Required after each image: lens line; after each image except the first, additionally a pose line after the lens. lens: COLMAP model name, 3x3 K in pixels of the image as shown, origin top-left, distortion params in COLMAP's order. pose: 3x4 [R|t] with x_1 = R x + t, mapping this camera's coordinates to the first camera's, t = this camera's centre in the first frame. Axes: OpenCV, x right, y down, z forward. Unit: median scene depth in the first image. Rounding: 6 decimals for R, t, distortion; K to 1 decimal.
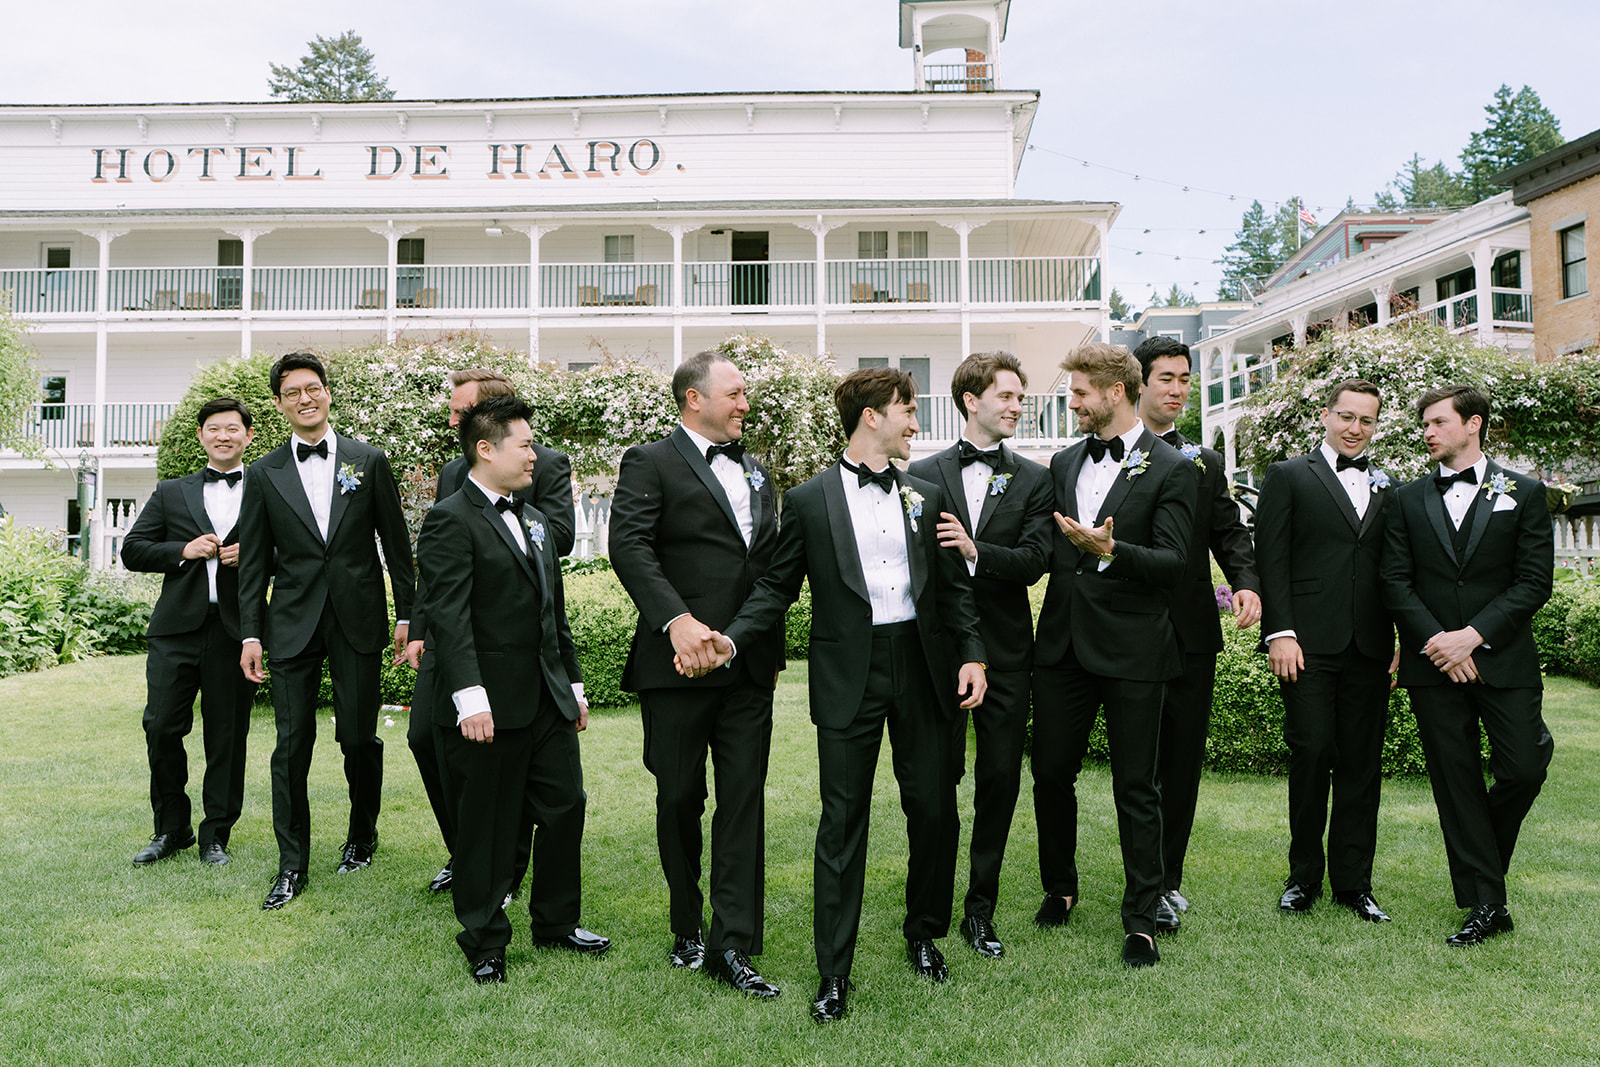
lens RADIAL K [[1719.2, 0, 800.0], [0, 1719.2, 533.5], [0, 0, 1]] dist [-0.026343, 0.158119]
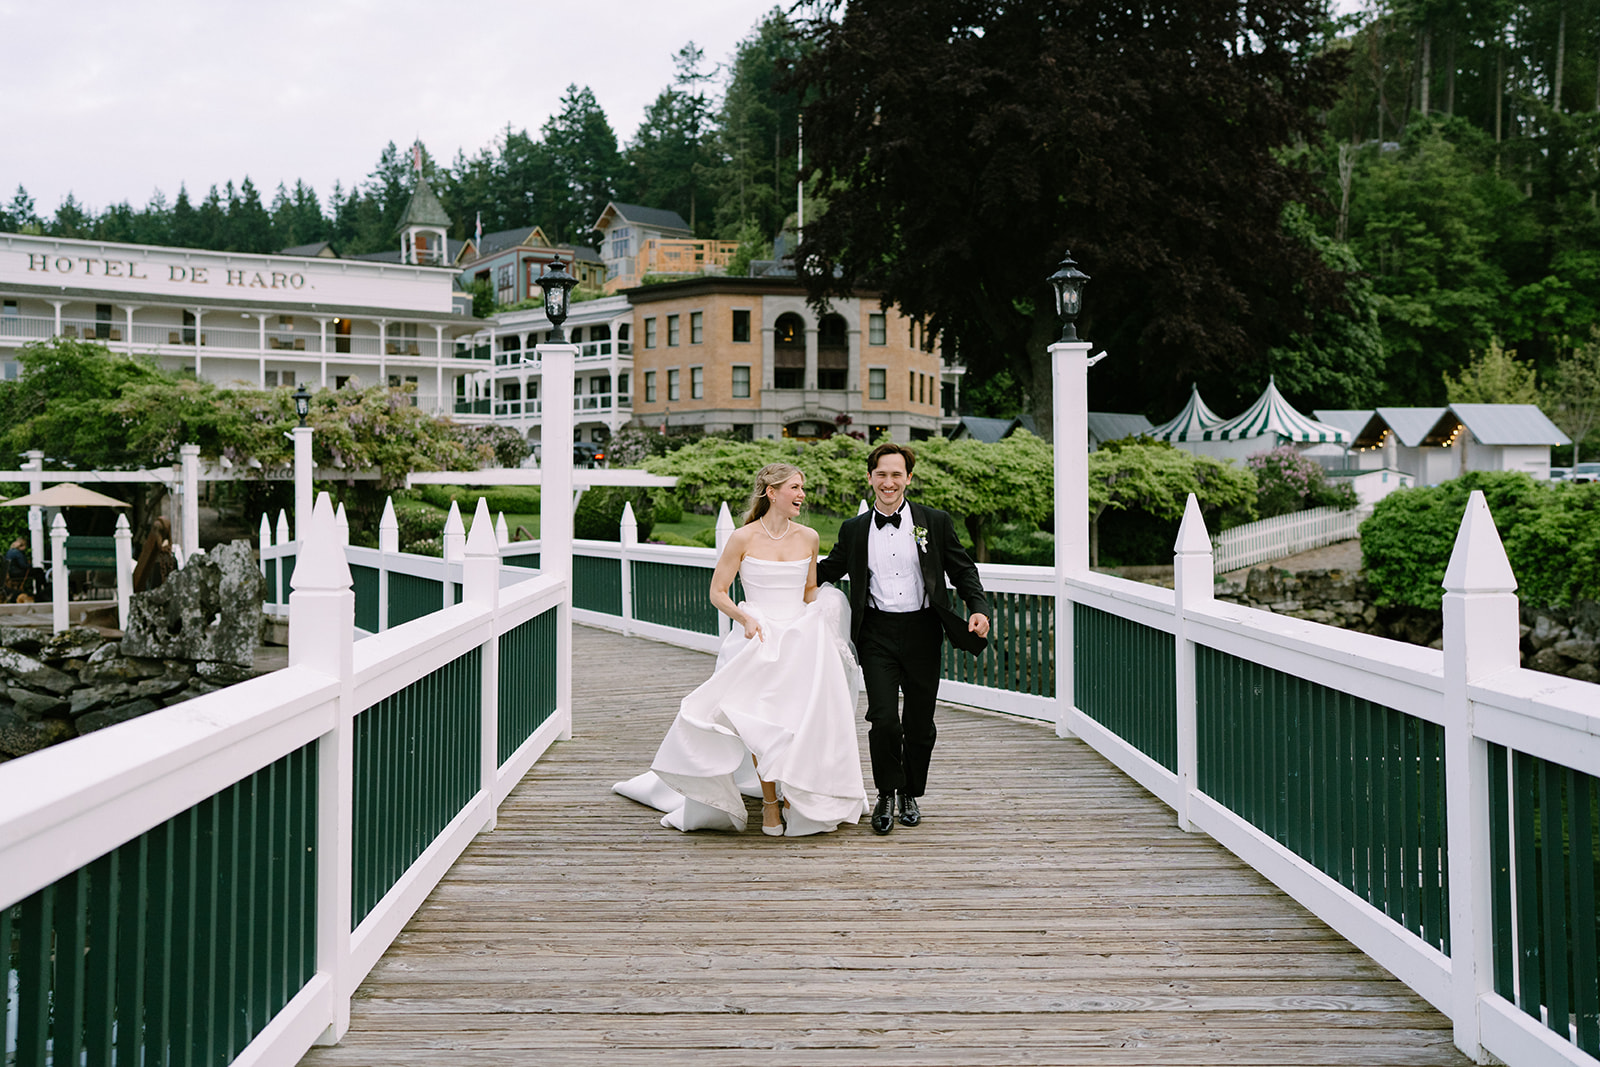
lens RADIAL K [[1719.2, 0, 800.0], [0, 1719.2, 533.5], [0, 0, 1]] dist [-0.026343, 0.158119]
pose [[0.849297, 0.002552, 0.527909, -0.726661], [-0.053967, 0.995169, 0.082012, -0.108174], [-0.525149, -0.098142, 0.845332, -1.316901]]
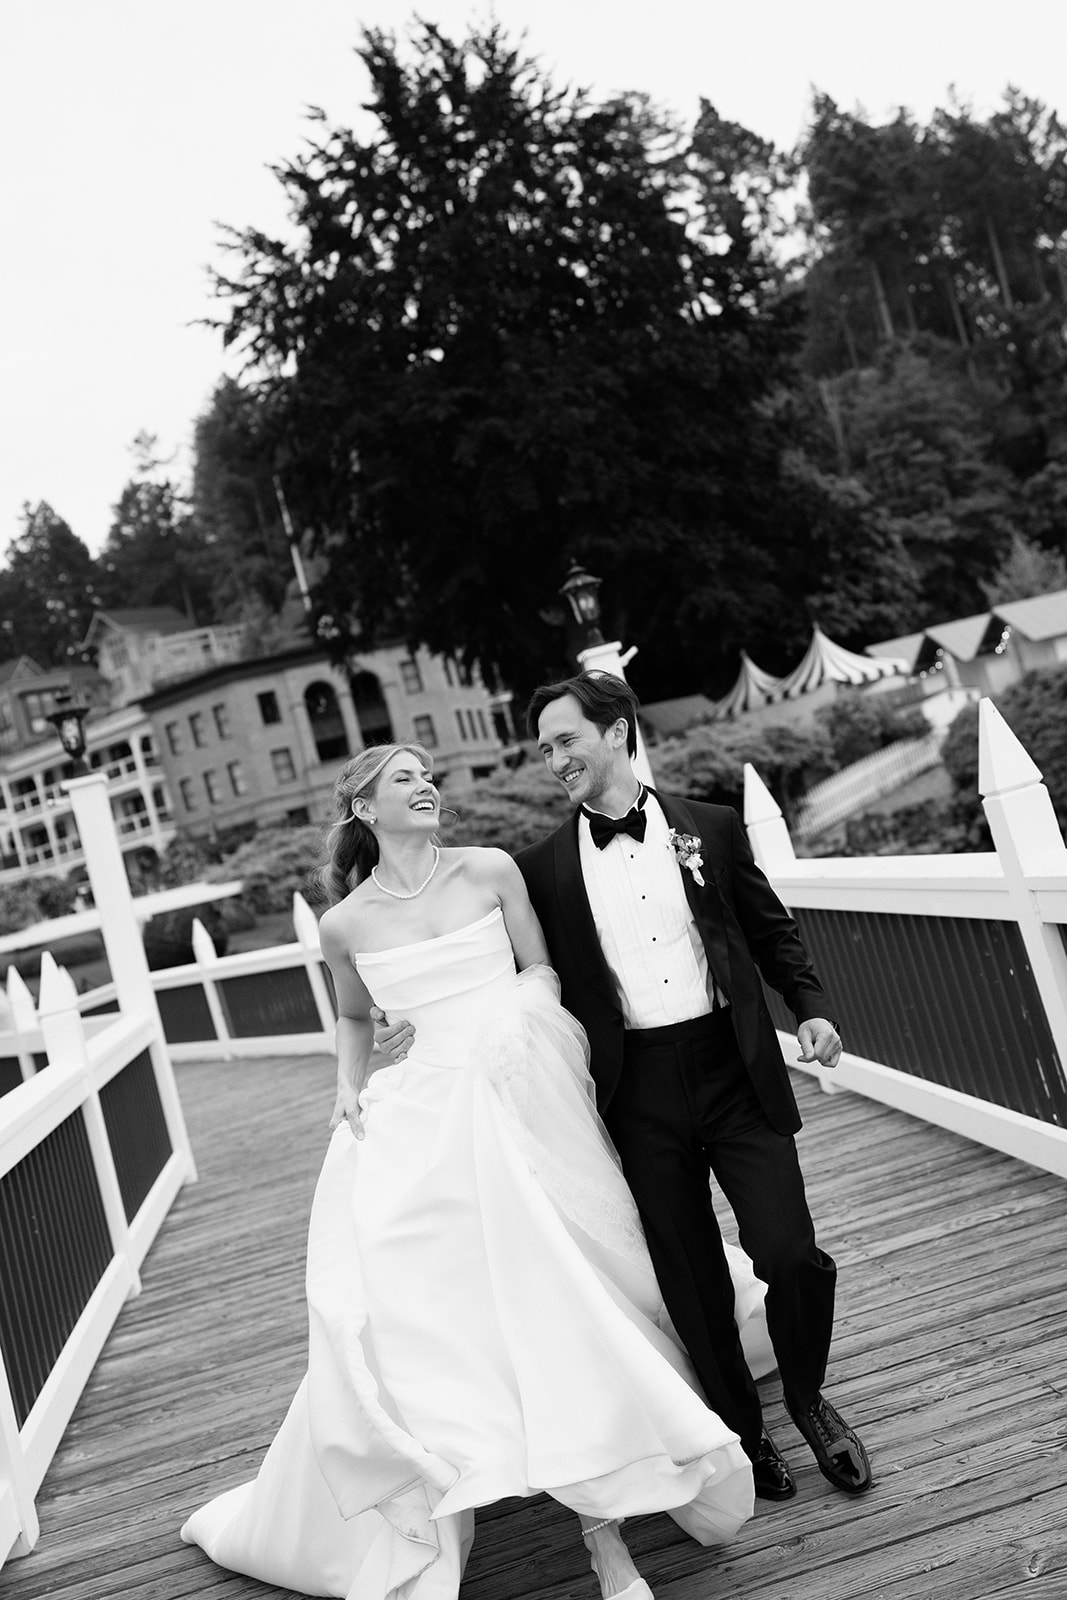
lens RADIAL K [[1477.1, 0, 536.3], [0, 1477.1, 753.9], [0, 0, 1]] dist [0.010408, 0.015775]
pose [[0.753289, -0.155878, 0.638951, -0.482257], [0.193655, 0.981008, 0.011017, -0.086669], [-0.628533, 0.115437, 0.769169, -0.861906]]
